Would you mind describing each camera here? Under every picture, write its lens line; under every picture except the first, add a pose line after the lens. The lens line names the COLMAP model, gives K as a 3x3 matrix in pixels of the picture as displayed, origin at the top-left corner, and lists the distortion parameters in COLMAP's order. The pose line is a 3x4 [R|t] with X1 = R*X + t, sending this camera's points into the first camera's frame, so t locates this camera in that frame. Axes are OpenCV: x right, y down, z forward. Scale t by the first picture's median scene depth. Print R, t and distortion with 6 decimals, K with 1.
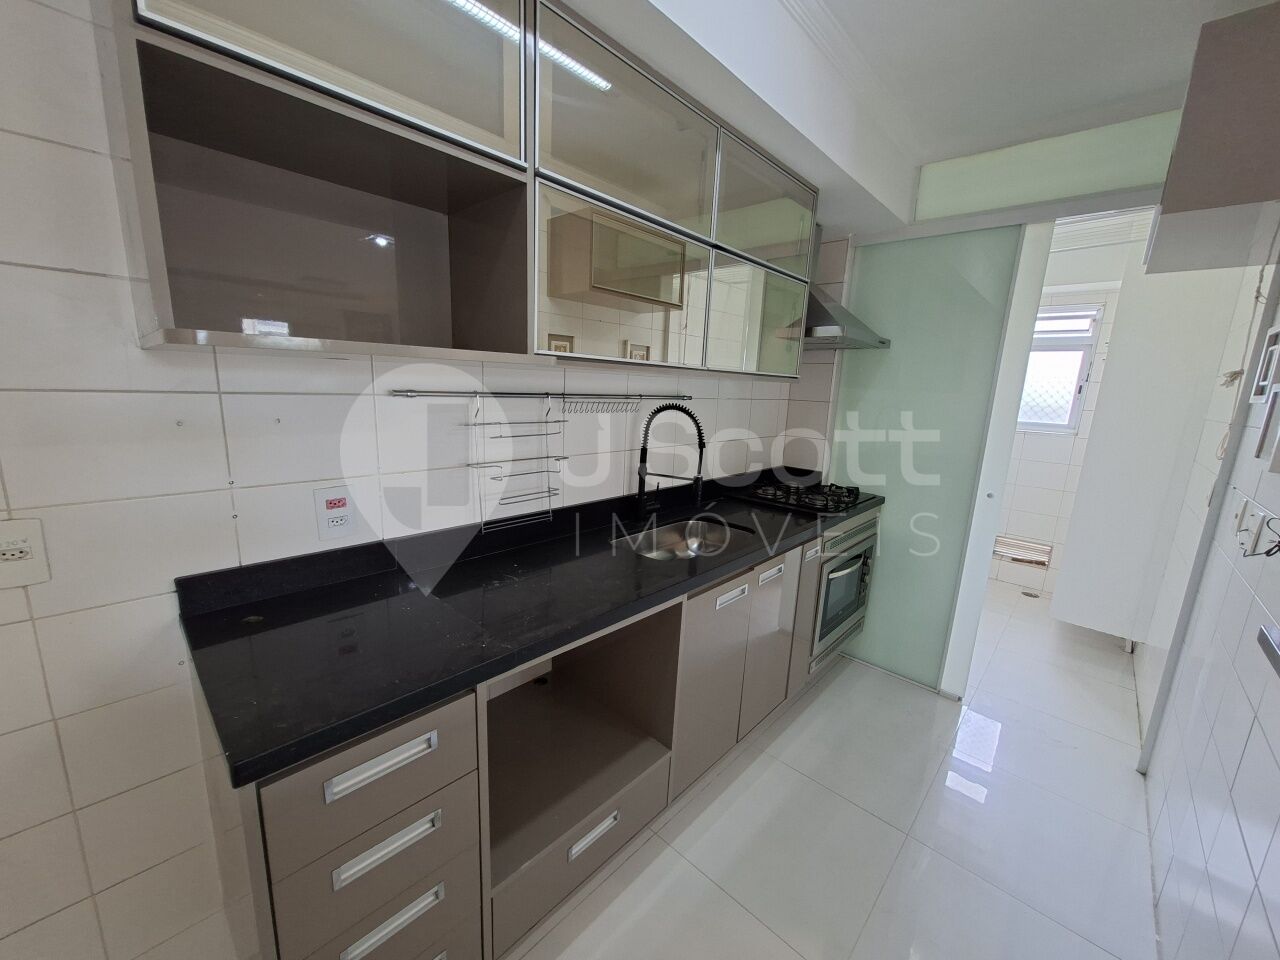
lens RADIAL K [[501.6, 0, 633.0], [0, 501.6, 487.1], [0, 0, 1]] dist [-0.009823, 0.001877]
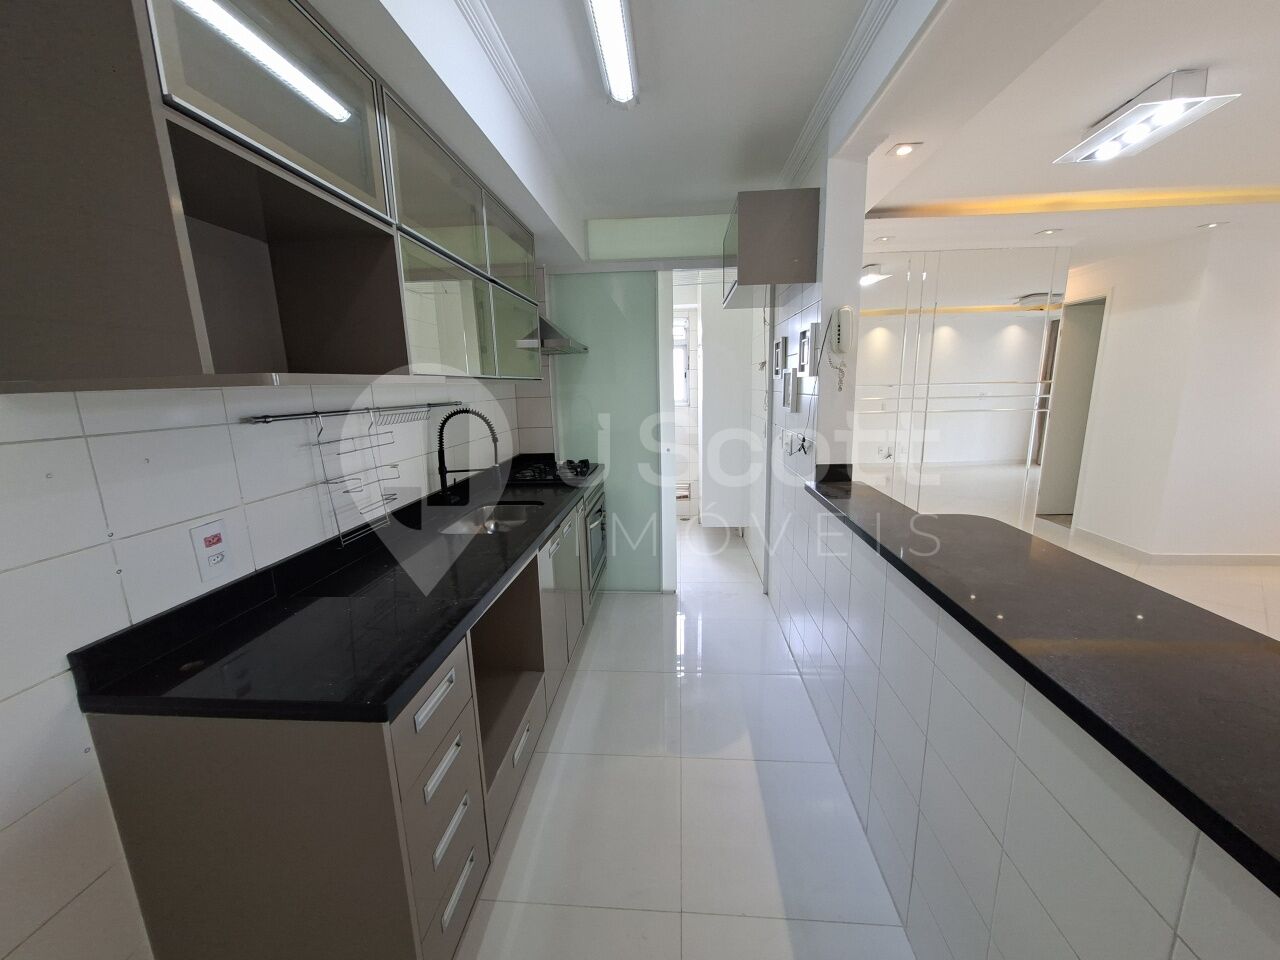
lens RADIAL K [[501.6, 0, 633.8], [0, 501.6, 487.0], [0, 0, 1]] dist [-0.009823, 0.001877]
pose [[0.782297, -0.184891, 0.594833, -0.383925], [0.184113, 0.980900, 0.062754, 0.015847], [-0.595074, 0.060424, 0.801396, -0.186079]]
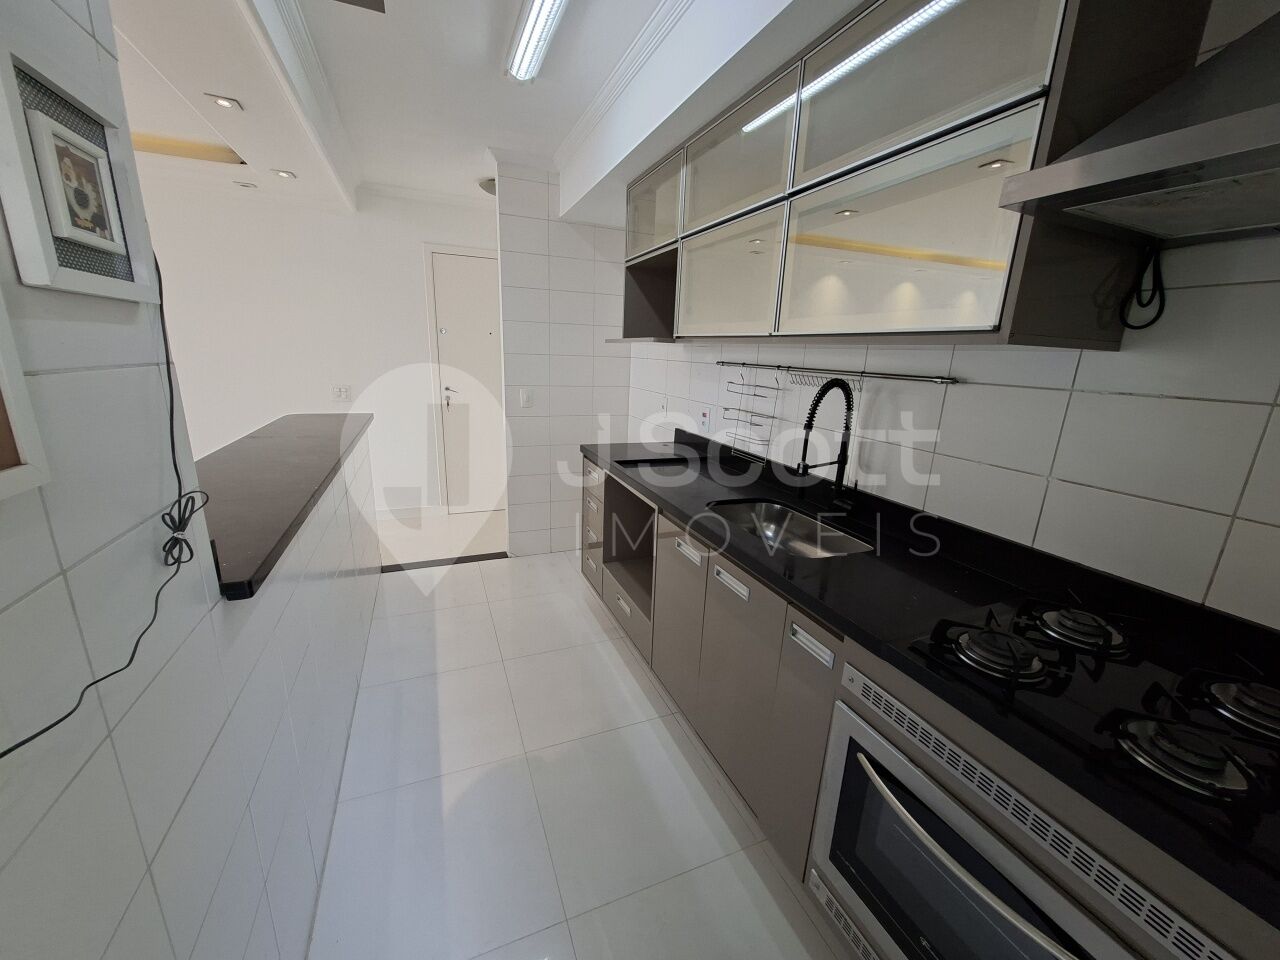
lens RADIAL K [[501.6, 0, 639.7], [0, 501.6, 486.6], [0, 0, 1]] dist [-0.009823, 0.001877]
pose [[-0.406066, 0.183865, -0.895156, 1.116137], [-0.235852, 0.925279, 0.297041, -0.191108], [0.882884, 0.331742, -0.332359, 1.173342]]
